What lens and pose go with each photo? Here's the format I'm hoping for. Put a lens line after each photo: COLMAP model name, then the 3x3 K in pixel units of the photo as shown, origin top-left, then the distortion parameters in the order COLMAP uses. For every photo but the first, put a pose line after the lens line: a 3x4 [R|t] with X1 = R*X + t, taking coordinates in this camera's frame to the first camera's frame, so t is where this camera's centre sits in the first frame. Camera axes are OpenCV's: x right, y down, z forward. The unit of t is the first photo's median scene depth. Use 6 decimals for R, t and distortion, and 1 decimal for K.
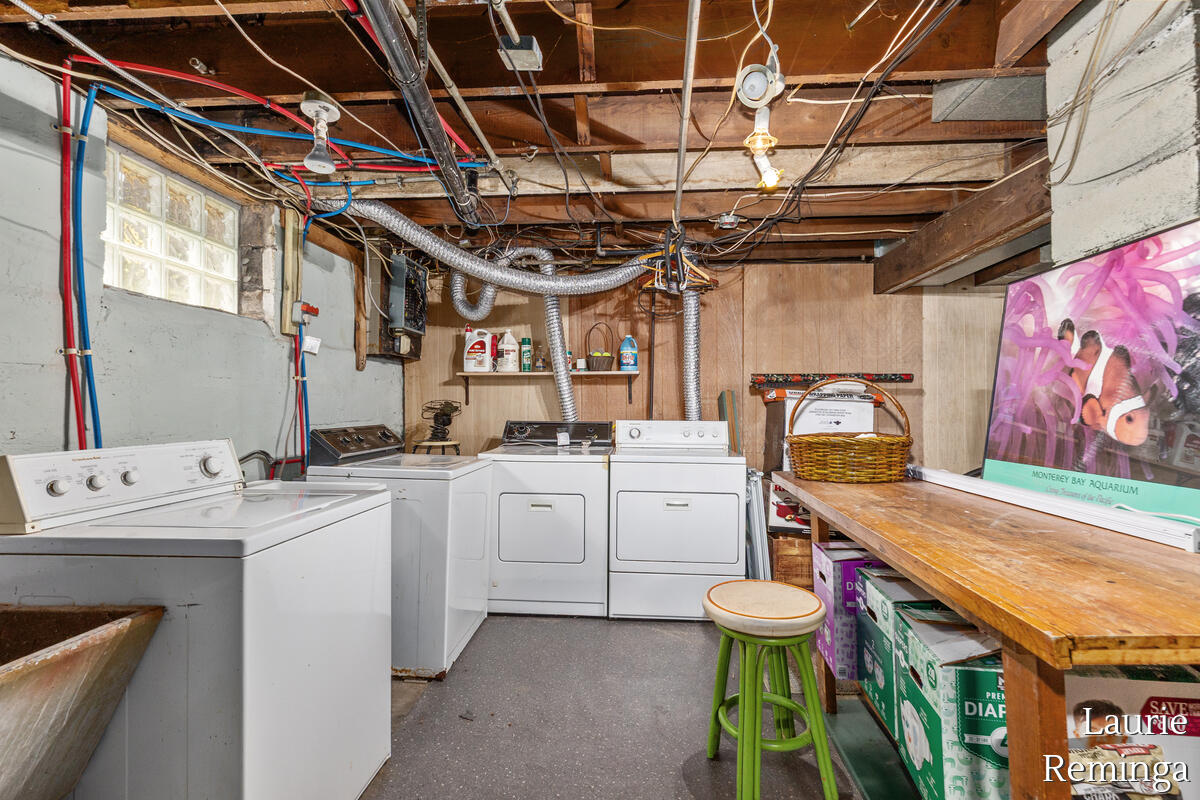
lens RADIAL K [[562.9, 0, 601.2], [0, 562.9, 413.9], [0, 0, 1]] dist [-0.001003, -0.000063]
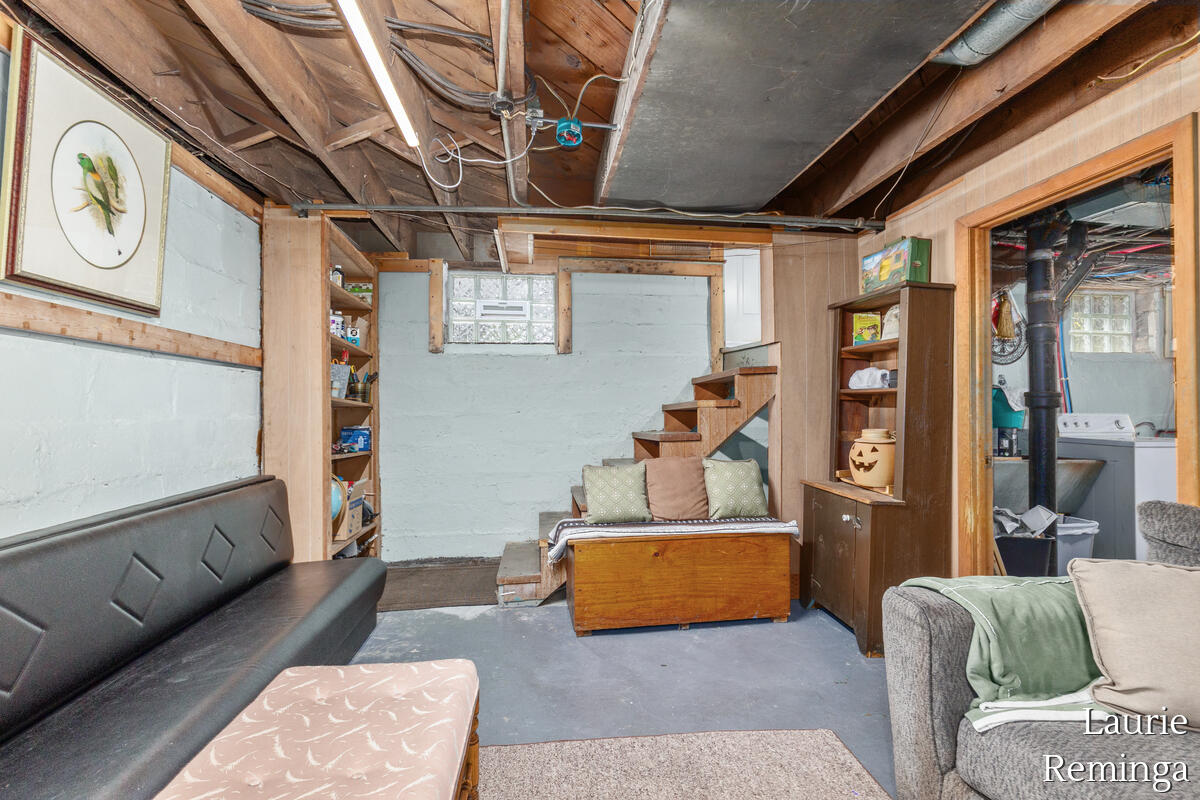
lens RADIAL K [[525.5, 0, 600.0], [0, 525.5, 400.0], [0, 0, 1]] dist [0.000792, 0.000231]
pose [[0.197931, -0.020031, -0.980011, 1.239861], [-0.000799, 0.999788, -0.020597, 0.046338], [0.980216, 0.004859, 0.197873, -1.878392]]
